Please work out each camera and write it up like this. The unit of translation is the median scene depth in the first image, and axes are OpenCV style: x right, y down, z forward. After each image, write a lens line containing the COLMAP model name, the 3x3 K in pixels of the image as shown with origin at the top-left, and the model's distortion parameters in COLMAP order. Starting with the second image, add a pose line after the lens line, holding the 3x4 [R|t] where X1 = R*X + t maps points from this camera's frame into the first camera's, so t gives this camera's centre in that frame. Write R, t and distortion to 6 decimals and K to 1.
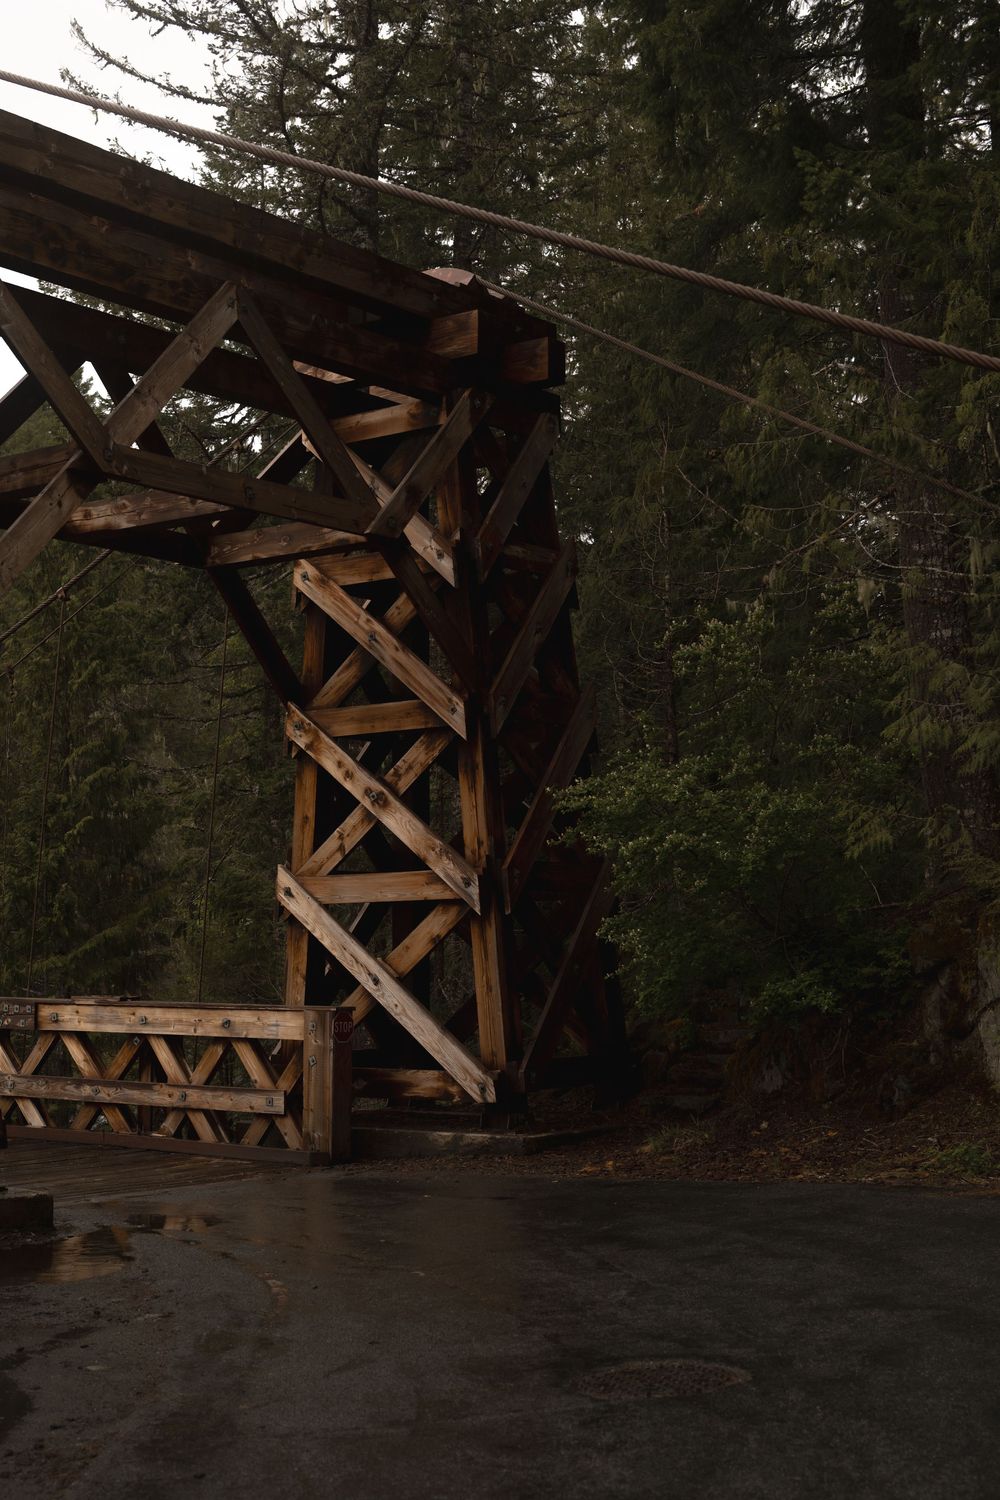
lens RADIAL K [[2175.1, 0, 502.4], [0, 2175.1, 750.5], [0, 0, 1]] dist [0.002061, 0.000000]
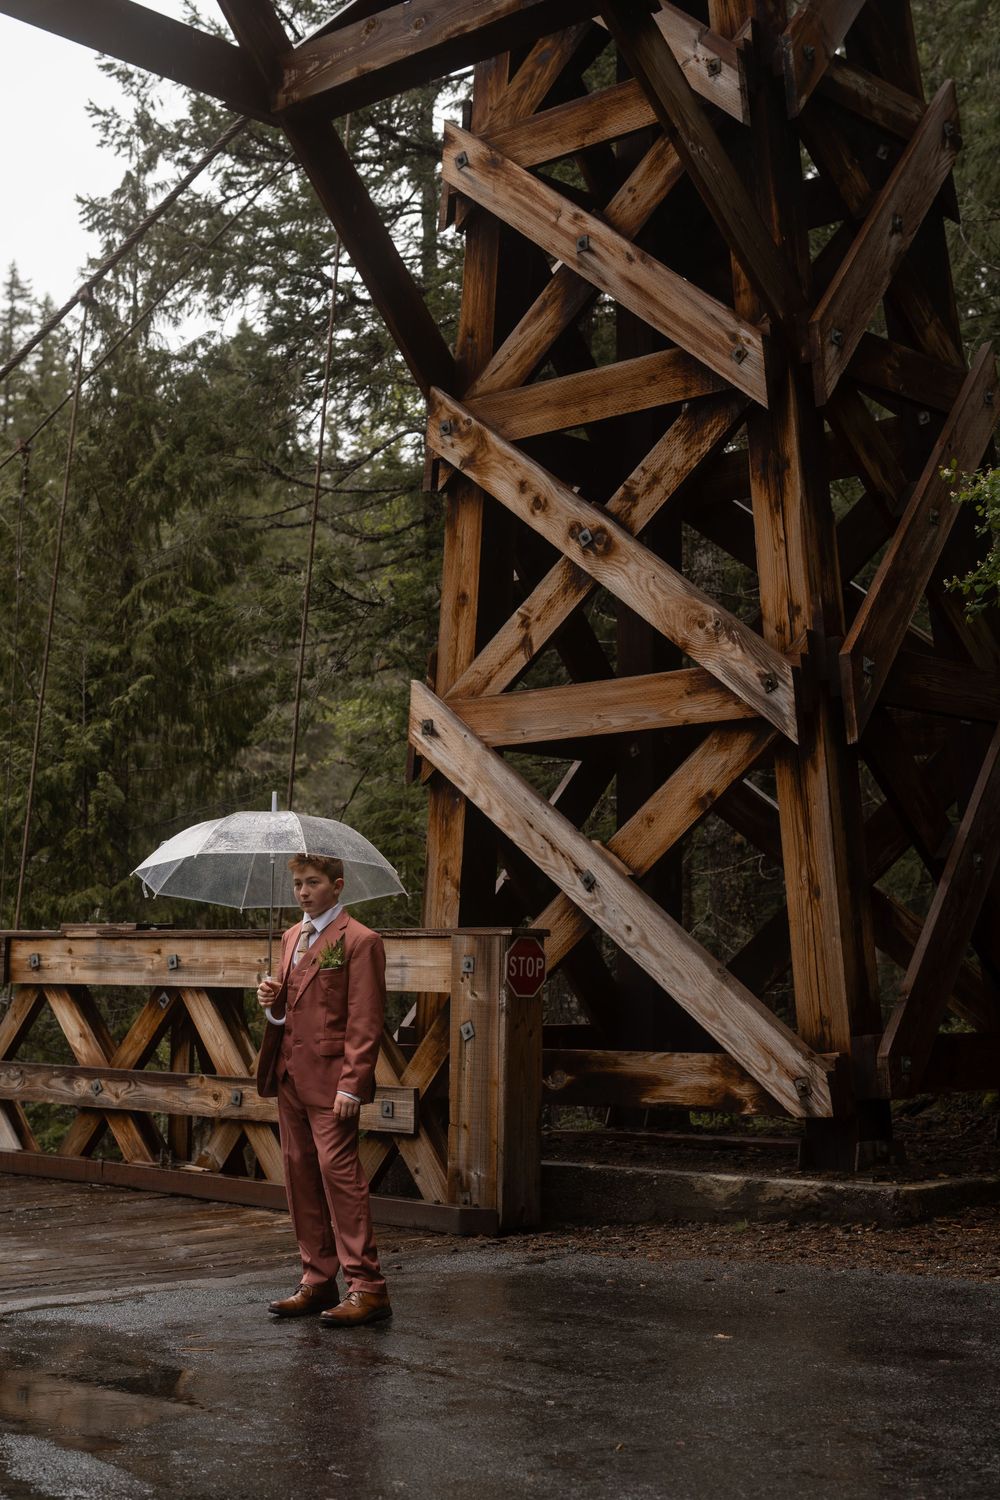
lens RADIAL K [[2175.1, 0, 490.6], [0, 2175.1, 743.3], [0, 0, 1]] dist [0.002061, 0.000000]
pose [[0.995124, 0.001167, -0.098626, -0.029887], [-0.002999, 0.999826, -0.018429, 0.081146], [0.098588, 0.018635, 0.994954, 0.469433]]
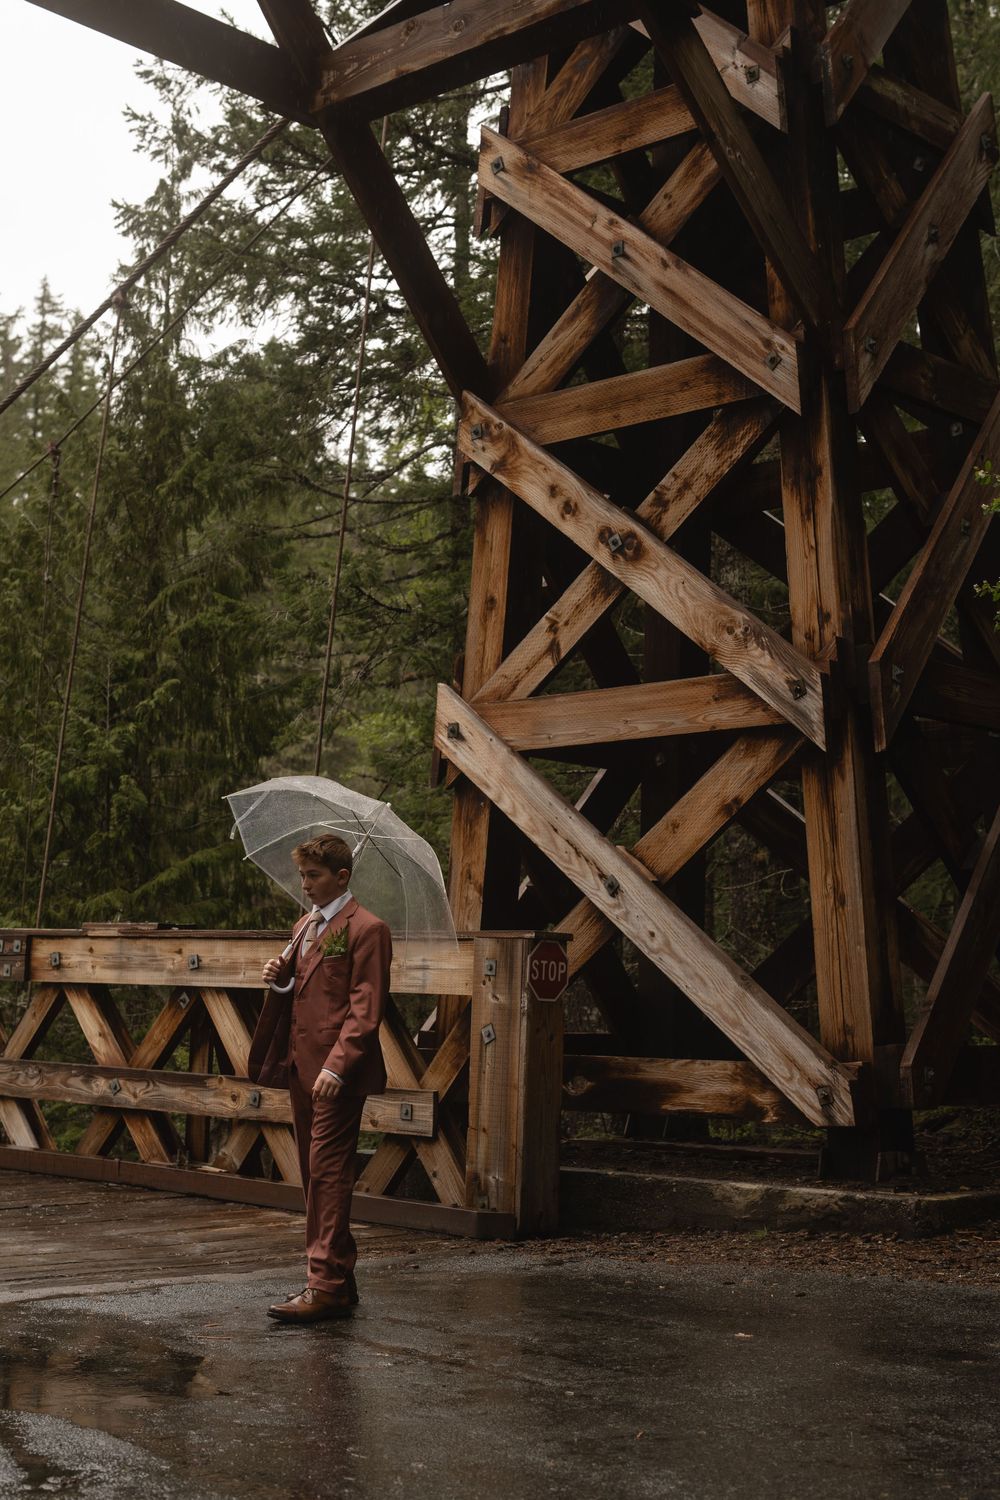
lens RADIAL K [[2175.1, 0, 492.5], [0, 2175.1, 743.4], [0, 0, 1]] dist [0.002061, 0.000000]
pose [[0.994058, 0.018211, -0.107317, -0.031239], [-0.021439, 0.999349, -0.029004, 0.086017], [0.106719, 0.031133, 0.993802, 0.470669]]
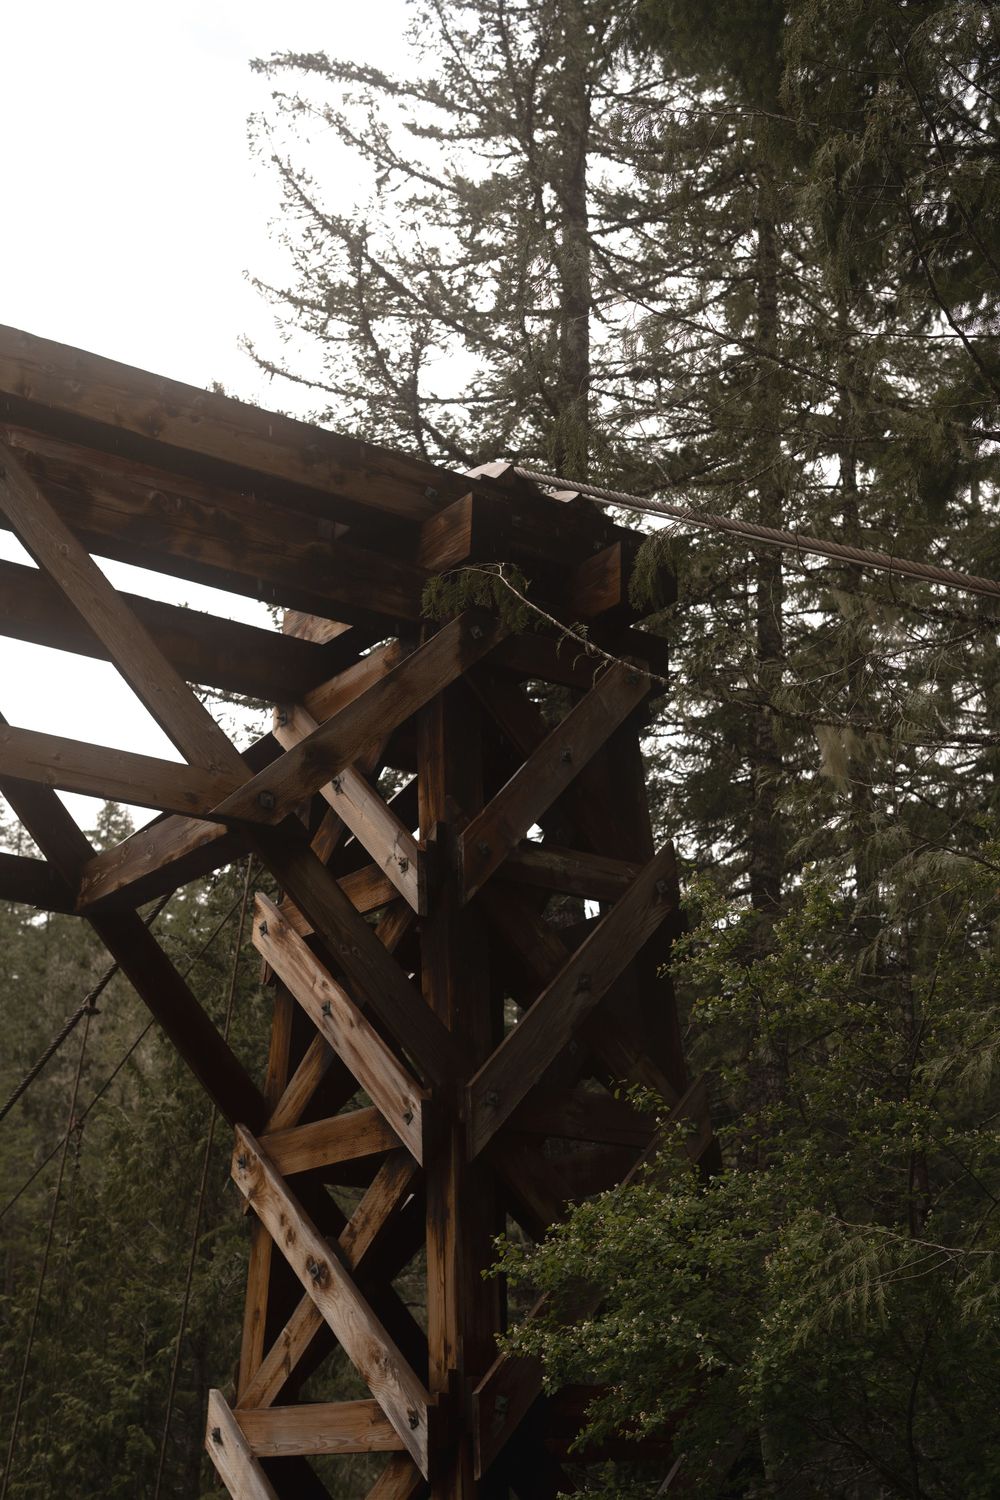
lens RADIAL K [[2175.1, 0, 494.5], [0, 2175.1, 740.1], [0, 0, 1]] dist [0.002061, 0.000000]
pose [[0.948604, -0.083377, -0.305285, 0.184641], [0.003857, 0.967644, -0.252291, 0.031017], [0.316442, 0.238146, 0.918232, 0.425406]]
